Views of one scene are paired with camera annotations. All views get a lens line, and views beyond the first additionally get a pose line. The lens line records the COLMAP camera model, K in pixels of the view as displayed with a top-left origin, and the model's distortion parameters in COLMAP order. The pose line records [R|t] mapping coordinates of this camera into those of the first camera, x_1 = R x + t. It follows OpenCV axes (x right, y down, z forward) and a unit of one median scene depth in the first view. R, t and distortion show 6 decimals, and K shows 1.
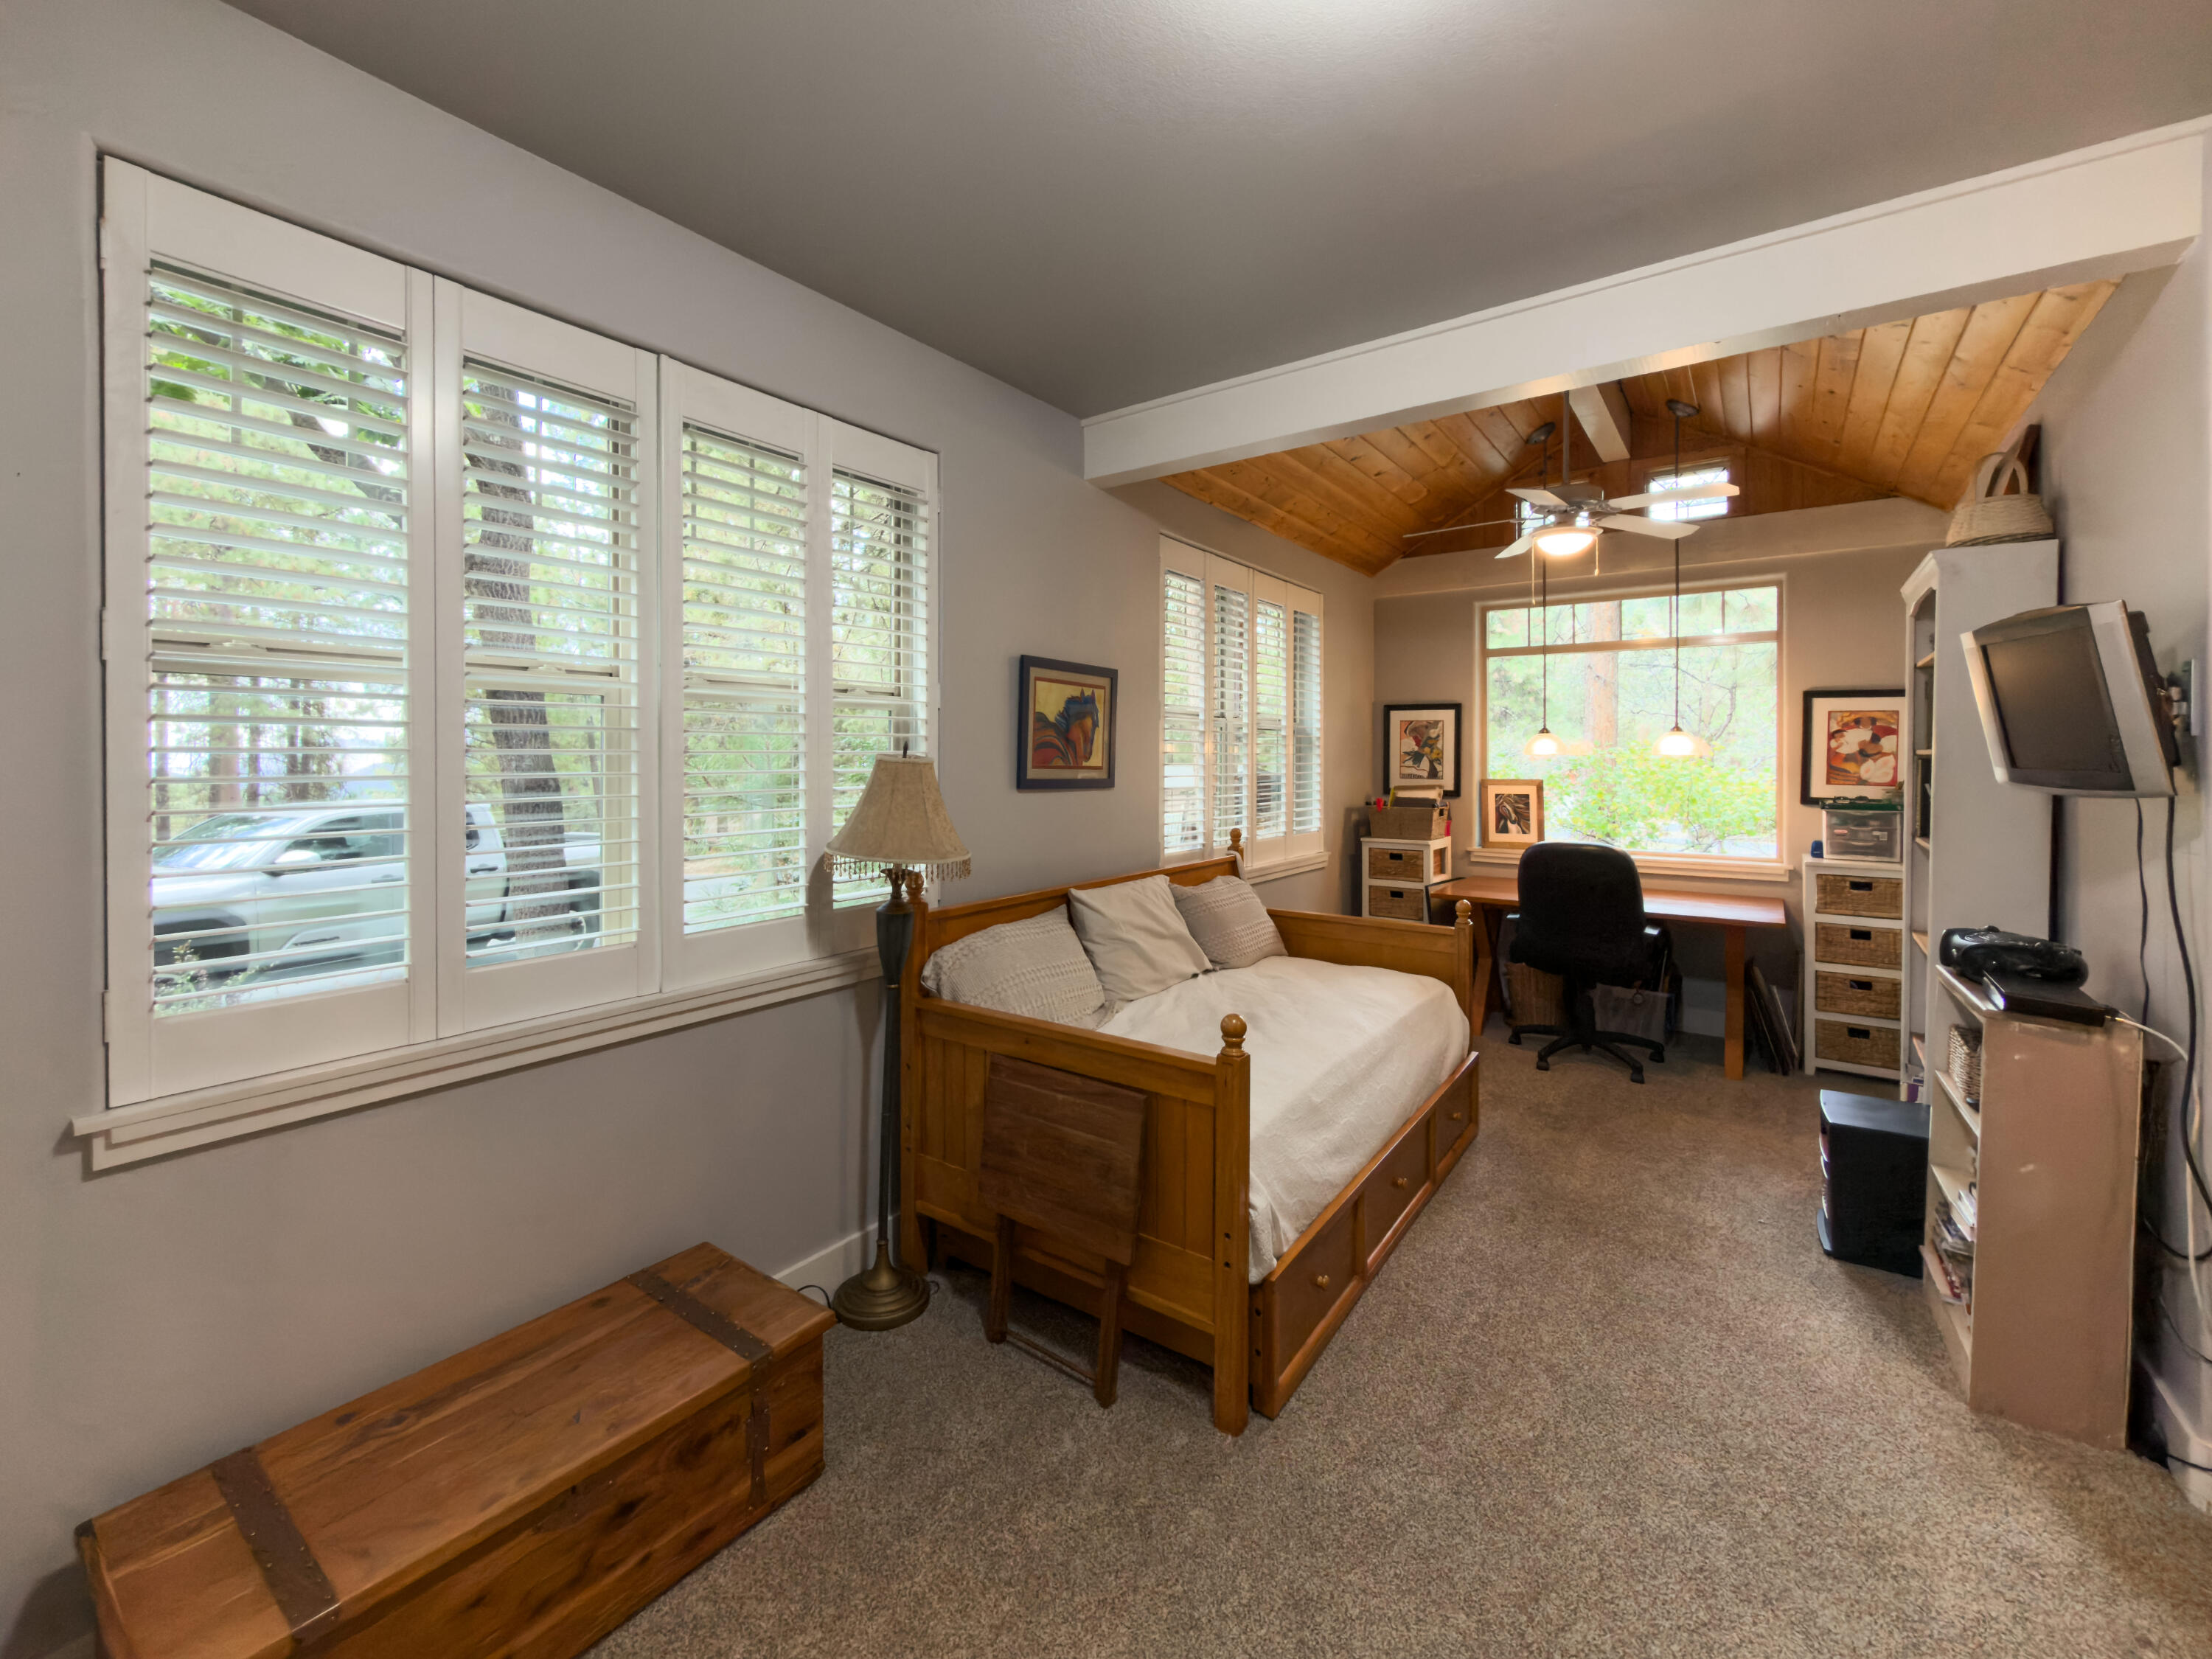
lens RADIAL K [[899.1, 0, 1111.6], [0, 899.1, 767.8], [0, 0, 1]] dist [-0.002875, -0.000235]
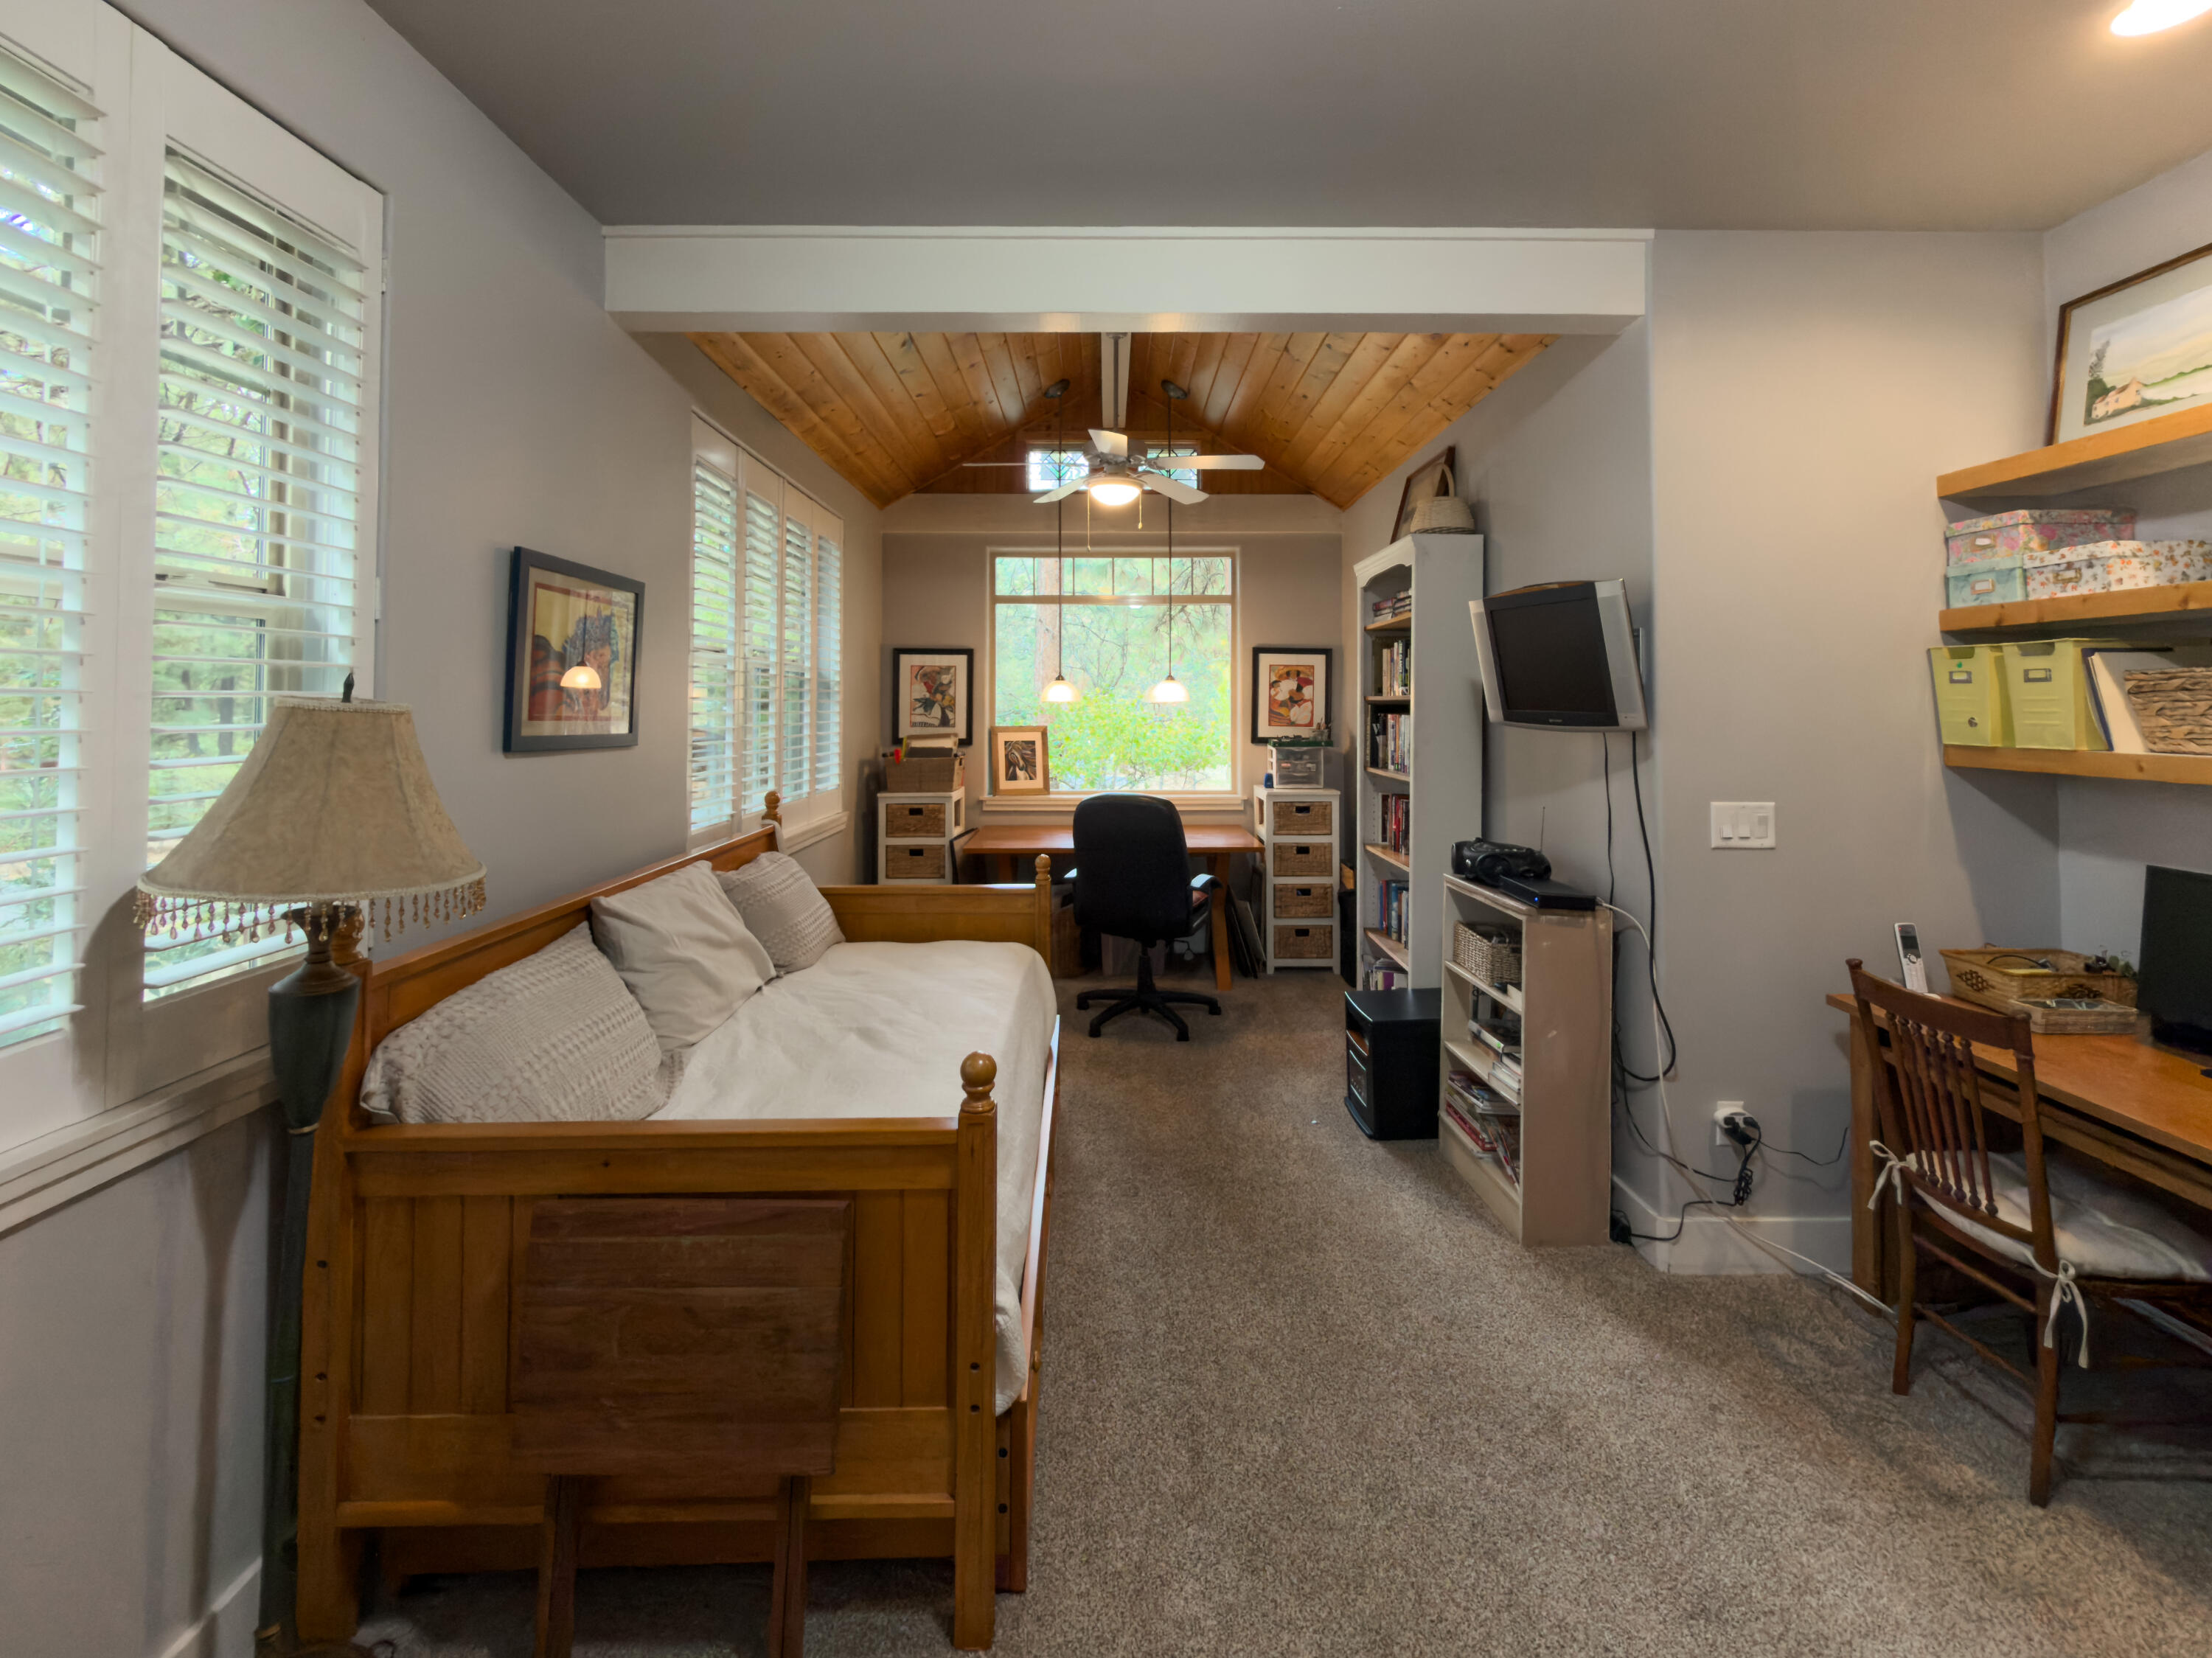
lens RADIAL K [[913.9, 0, 1105.5], [0, 913.9, 687.5], [0, 0, 1]] dist [-0.000229, 0.000018]
pose [[0.808931, 0.008894, 0.587837, -0.132797], [0.009956, 0.999535, -0.028823, 0.000352], [-0.587820, 0.029169, 0.808466, 0.199956]]
